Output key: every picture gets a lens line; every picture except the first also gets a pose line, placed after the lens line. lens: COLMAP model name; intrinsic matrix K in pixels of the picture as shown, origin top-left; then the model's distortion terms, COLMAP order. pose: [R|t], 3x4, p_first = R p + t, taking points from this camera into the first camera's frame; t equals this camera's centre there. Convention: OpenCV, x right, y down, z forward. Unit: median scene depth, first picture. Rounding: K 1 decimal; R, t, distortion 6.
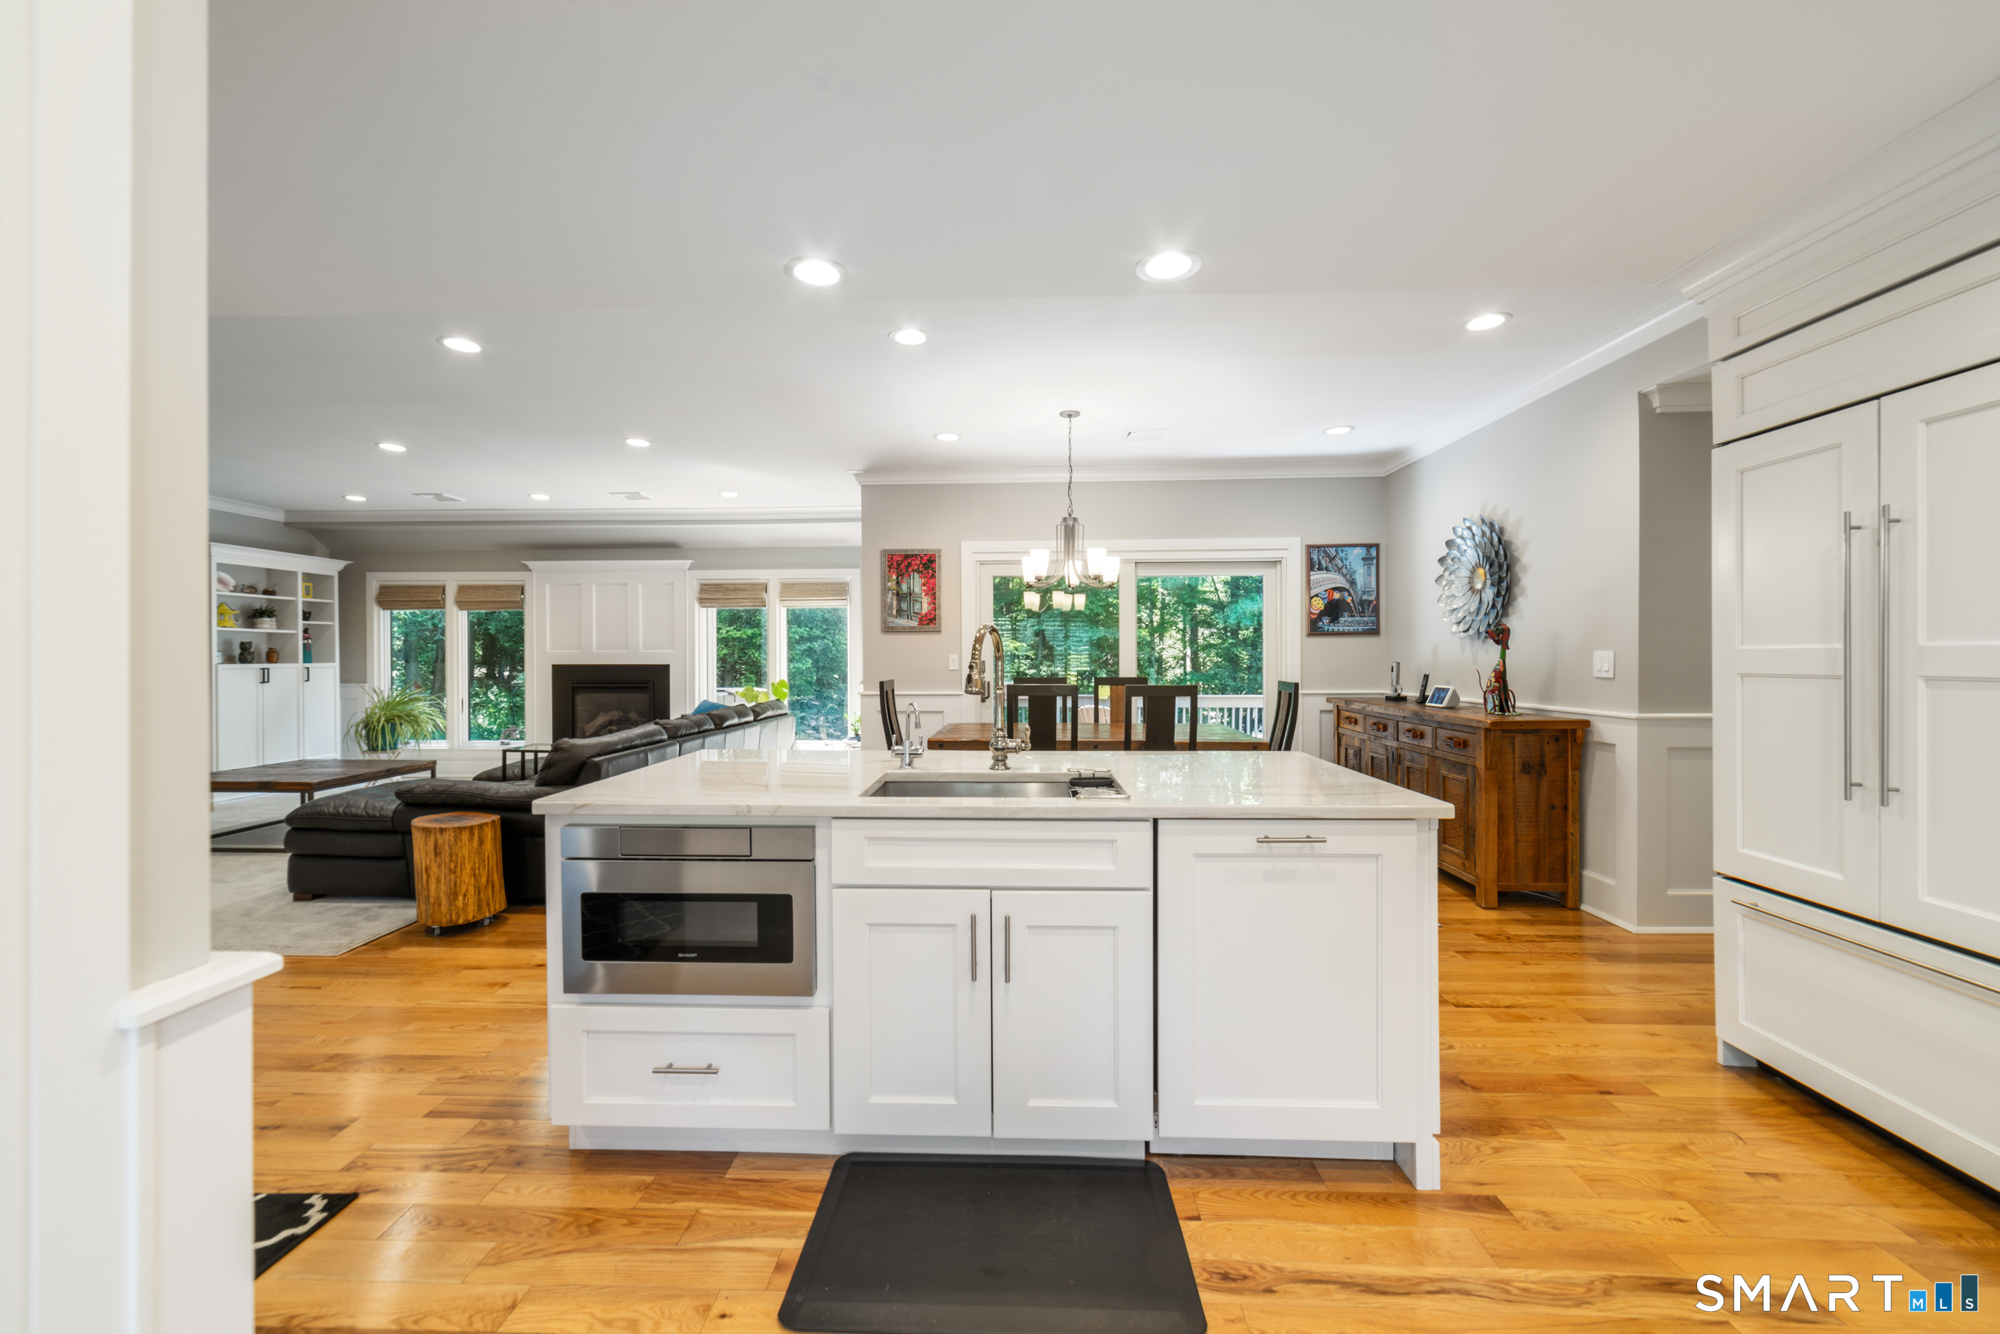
lens RADIAL K [[772.2, 0, 995.1], [0, 772.2, 663.1], [0, 0, 1]] dist [-0.003051, 0.003176]
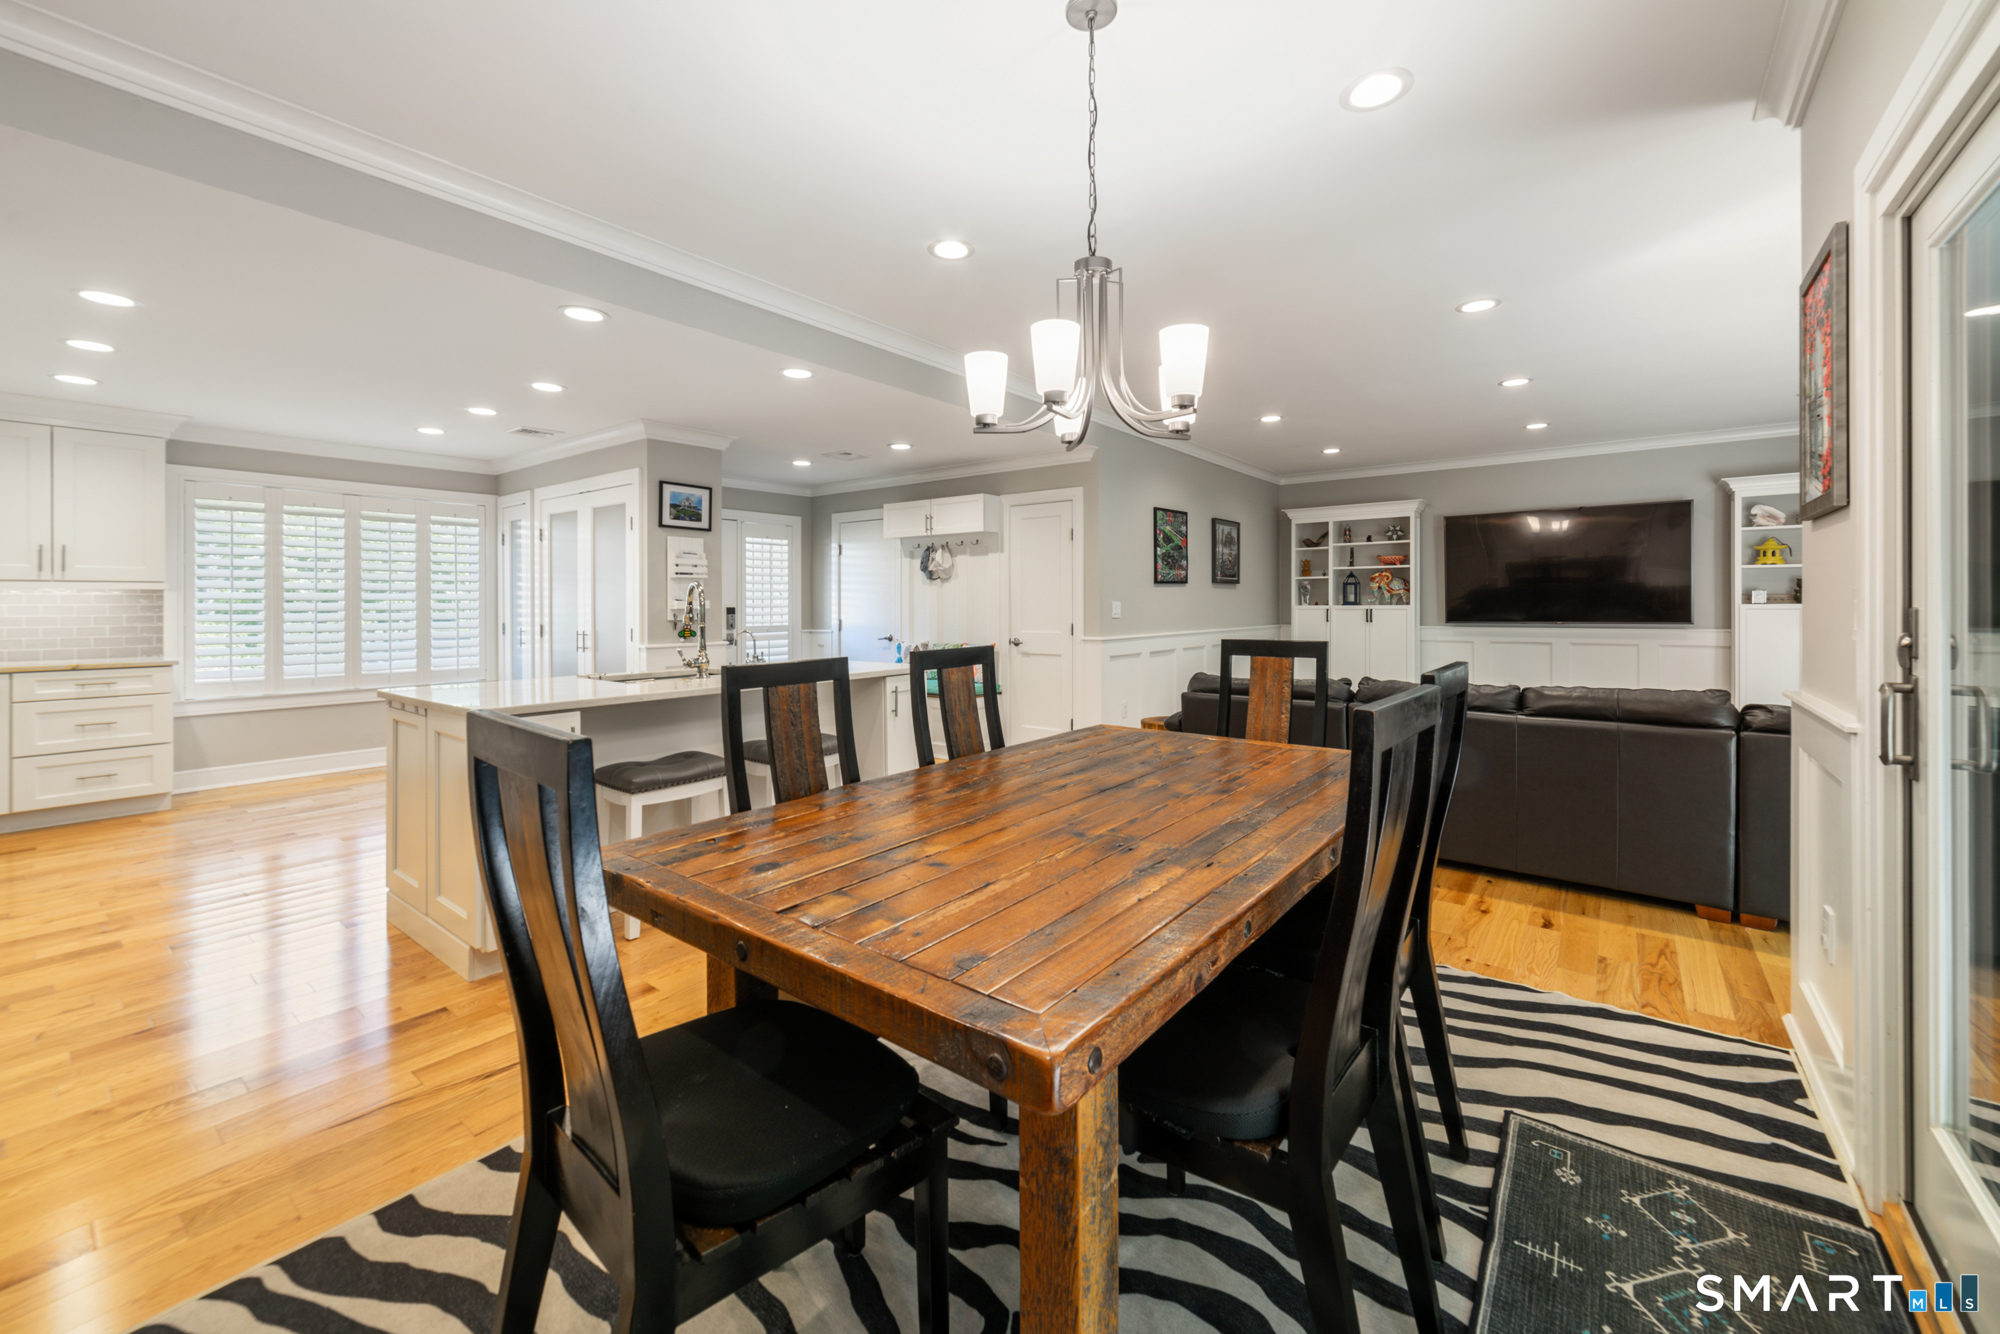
lens RADIAL K [[796.3, 0, 995.6], [0, 796.3, 604.2], [0, 0, 1]] dist [0.005134, -0.000295]
pose [[-0.585820, 0.003524, -0.810434, 0.557769], [-0.000132, 0.999990, 0.004443, -0.005796], [0.810441, 0.002710, -0.585813, 1.432629]]
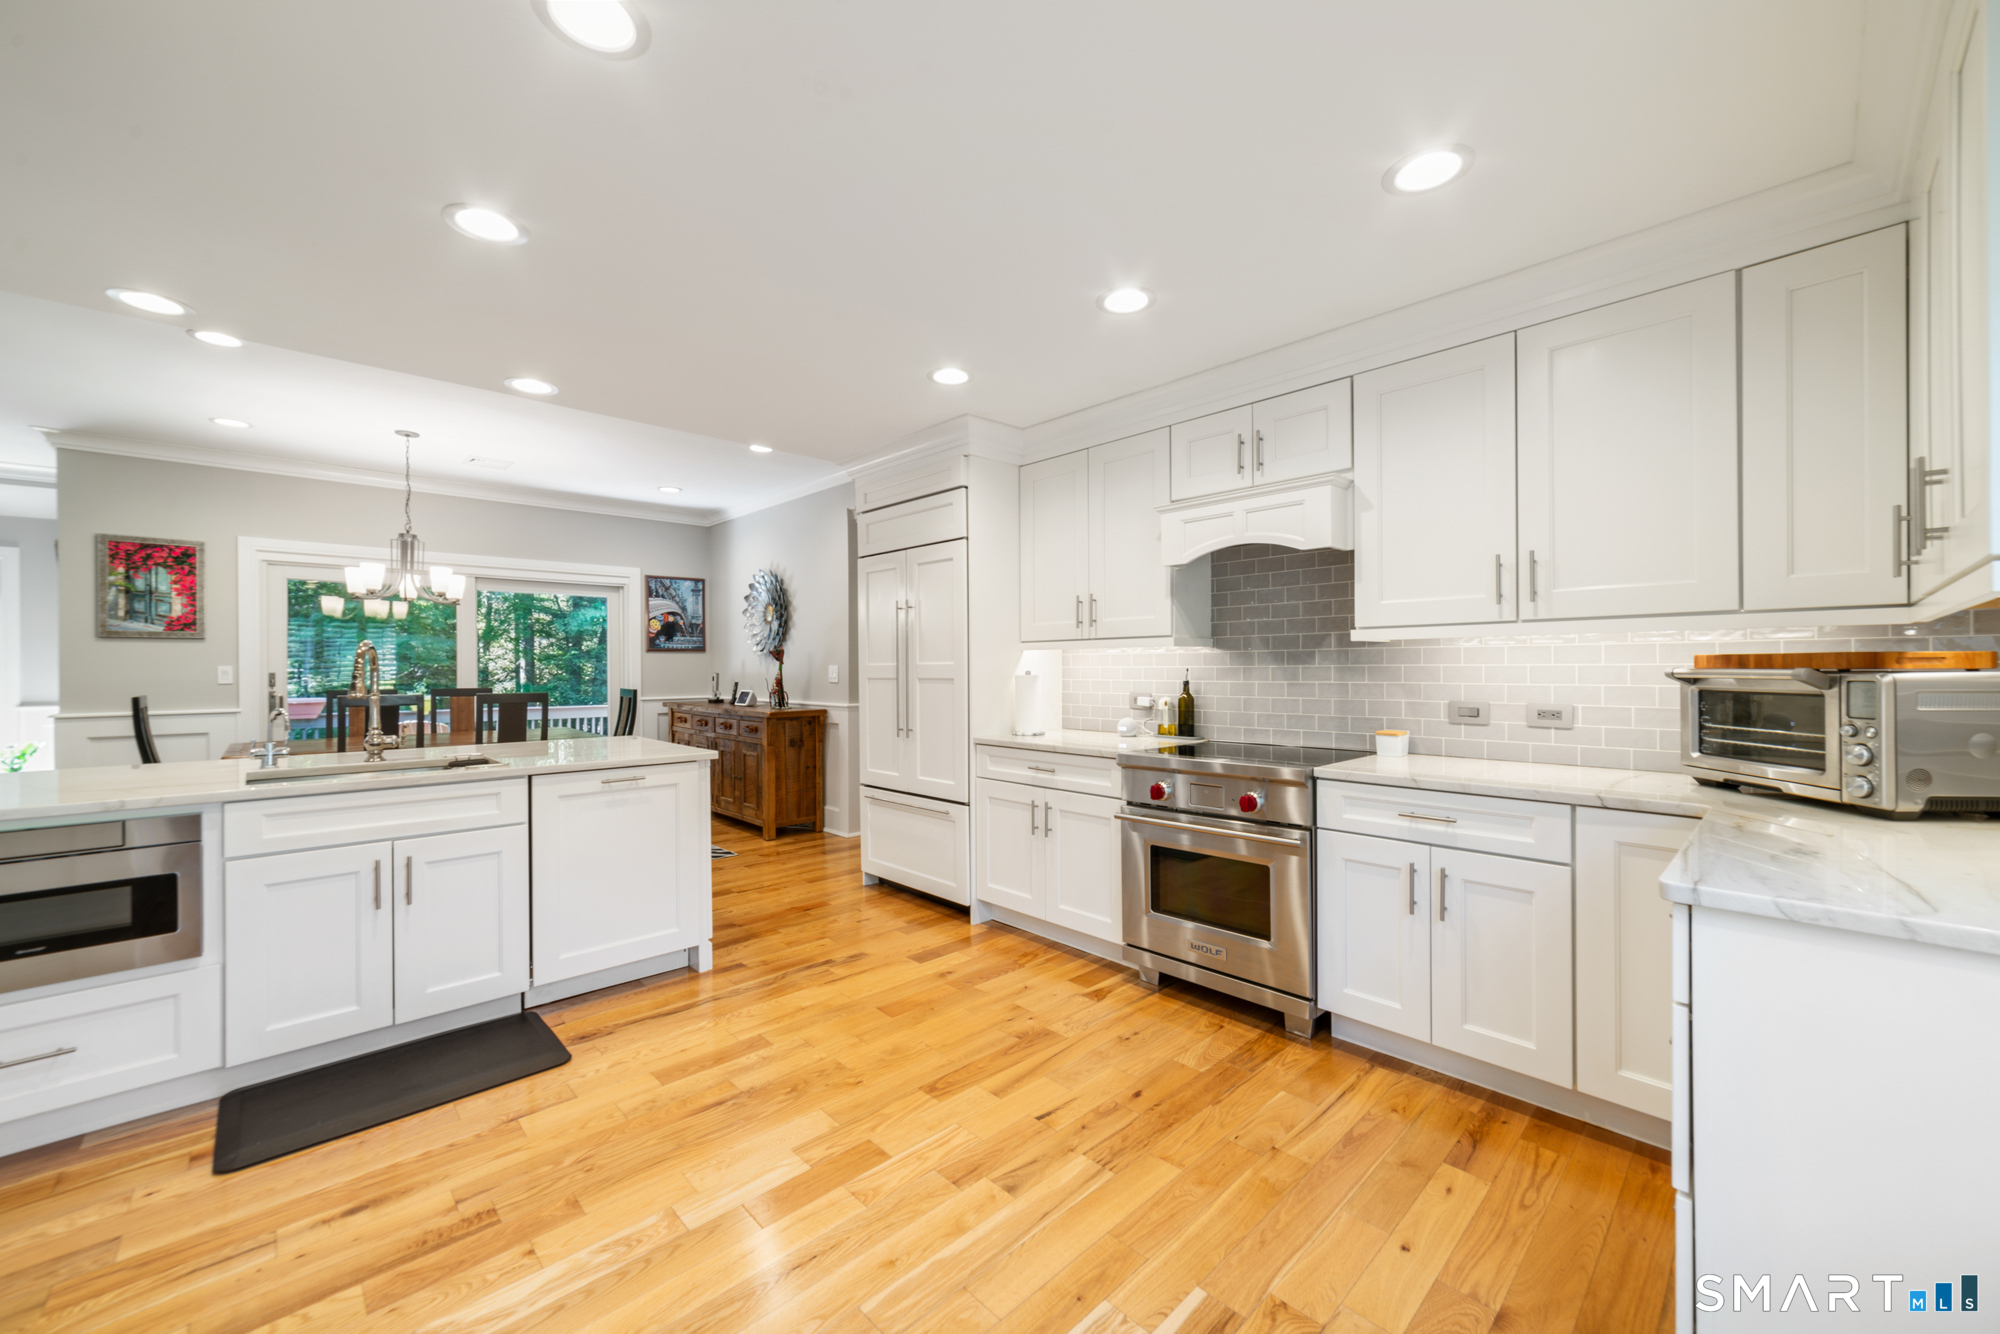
lens RADIAL K [[768.0, 0, 995.6], [0, 768.0, 668.2], [0, 0, 1]] dist [0.000048, 0.000007]
pose [[0.696432, 0.000434, 0.717623, -0.109748], [0.005957, 0.999962, -0.006385, 0.002287], [-0.717598, 0.008722, 0.696403, -0.326841]]
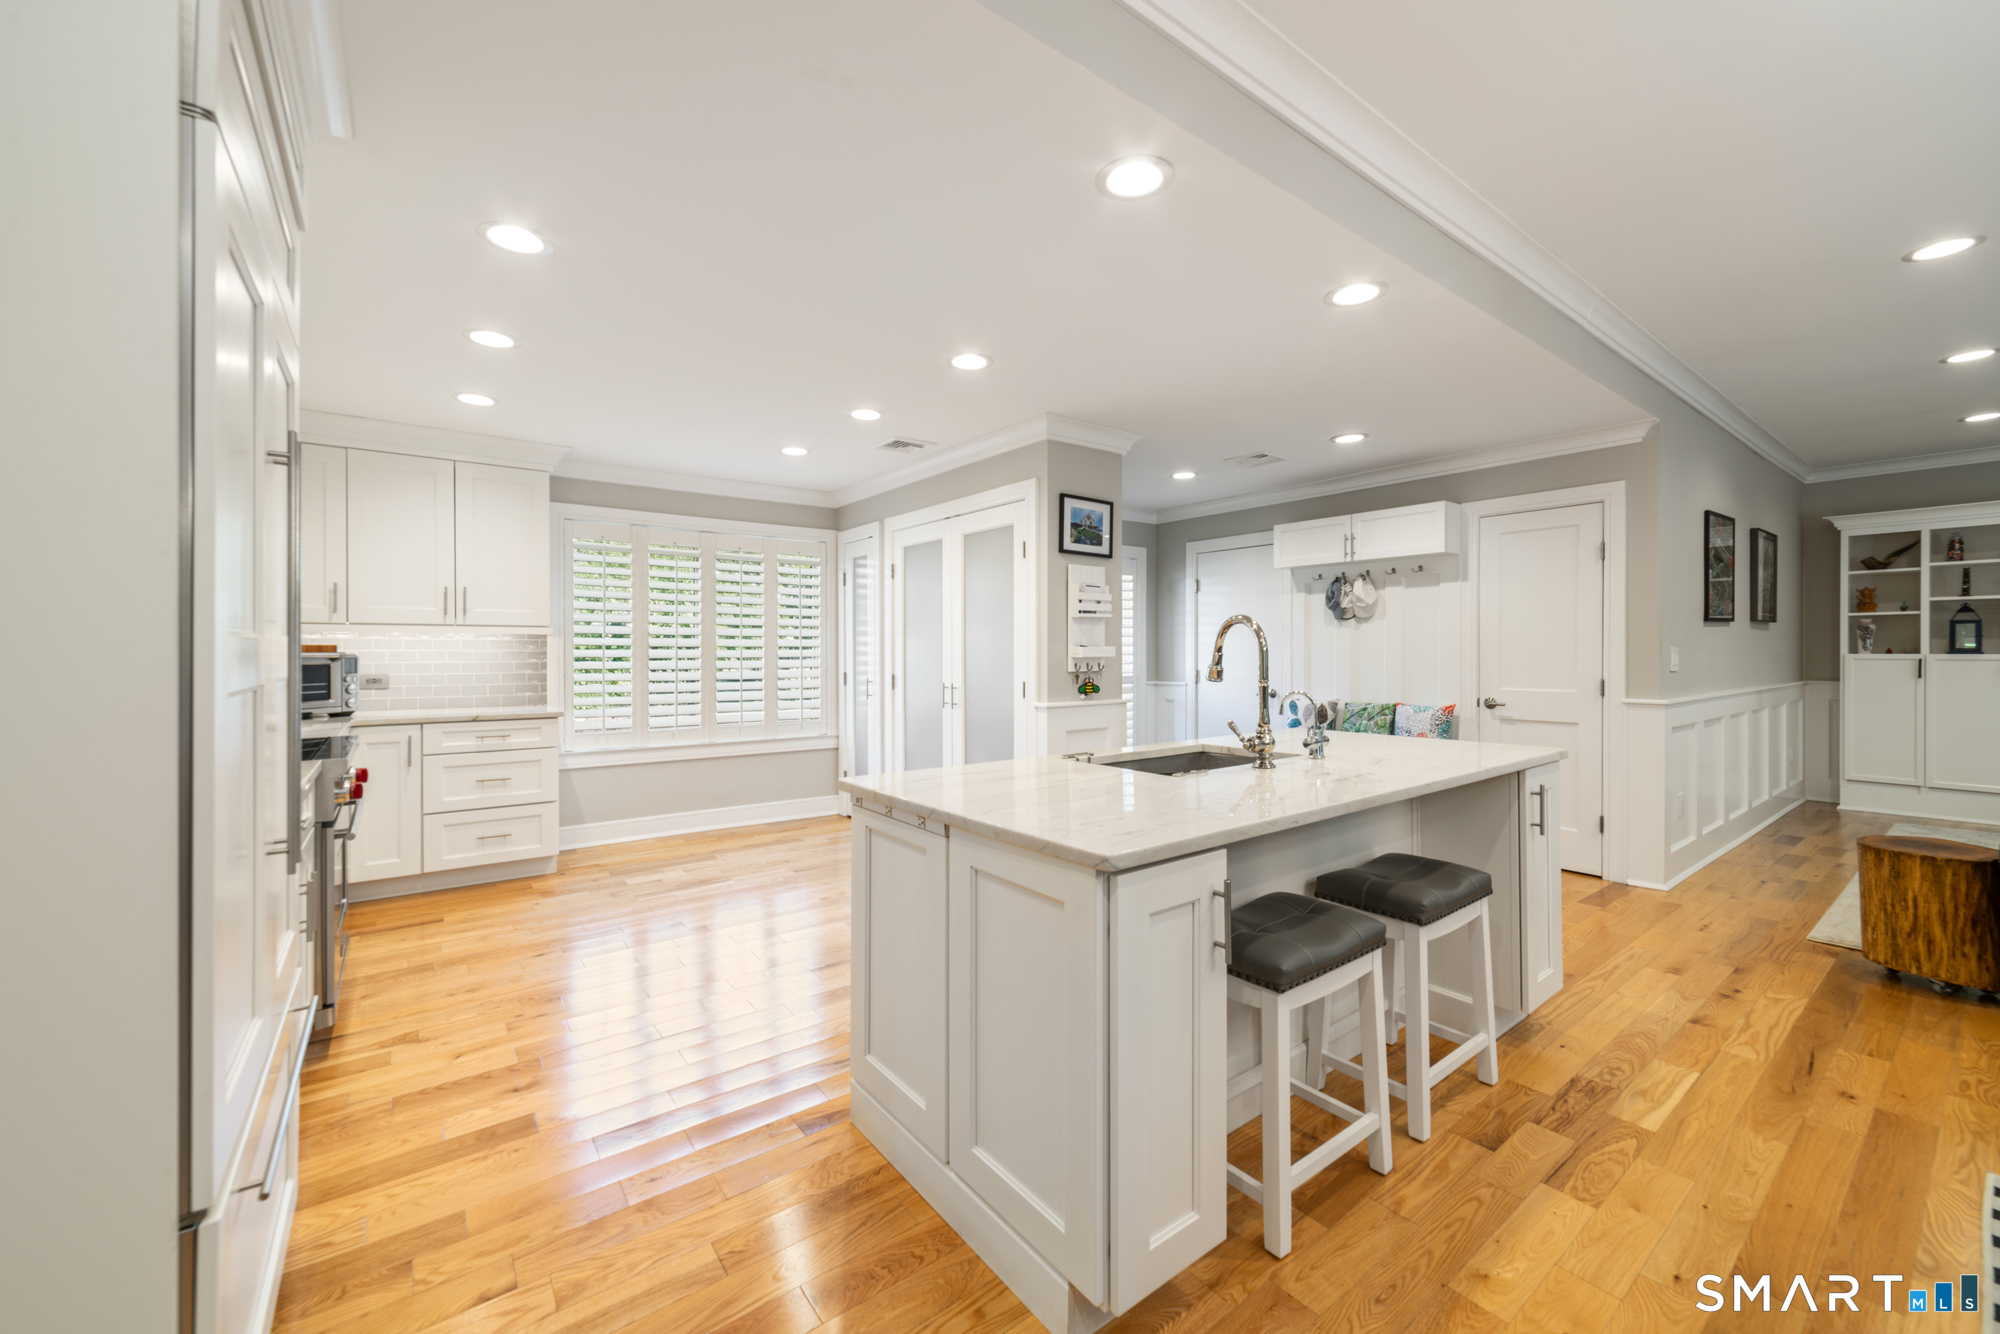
lens RADIAL K [[780.3, 0, 992.9], [0, 780.3, 656.8], [0, 0, 1]] dist [-0.001690, 0.004353]
pose [[-0.774281, 0.007507, -0.632797, 0.523153], [-0.000254, 0.999926, 0.012174, -0.004663], [0.632842, 0.009587, -0.774222, 0.928272]]
